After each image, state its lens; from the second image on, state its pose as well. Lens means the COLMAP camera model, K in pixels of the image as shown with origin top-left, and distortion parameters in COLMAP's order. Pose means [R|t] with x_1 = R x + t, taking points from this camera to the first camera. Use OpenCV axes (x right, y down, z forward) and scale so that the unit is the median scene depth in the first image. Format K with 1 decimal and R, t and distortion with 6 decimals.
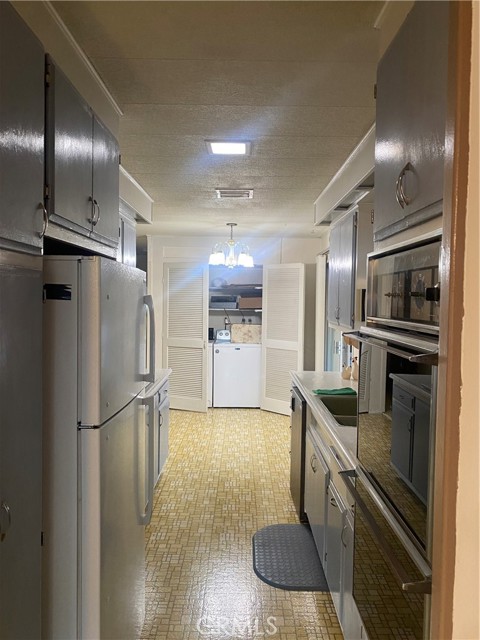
lens RADIAL K [[481.6, 0, 240.1], [0, 481.6, 319.8], [0, 0, 1]] dist [0.030705, -0.054802]
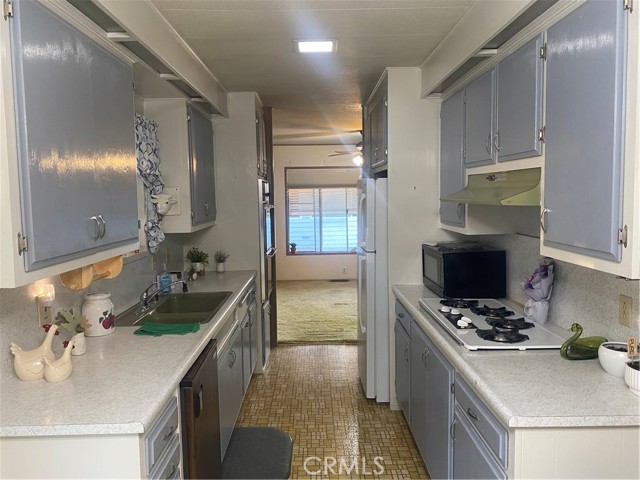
lens RADIAL K [[481.6, 0, 319.3], [0, 481.6, 237.6], [0, 0, 1]] dist [0.030705, -0.054802]
pose [[-0.999202, -0.008130, -0.039110, 0.015228], [-0.013328, 0.990819, 0.134538, -0.090047], [0.037657, 0.134952, -0.990136, 1.883467]]
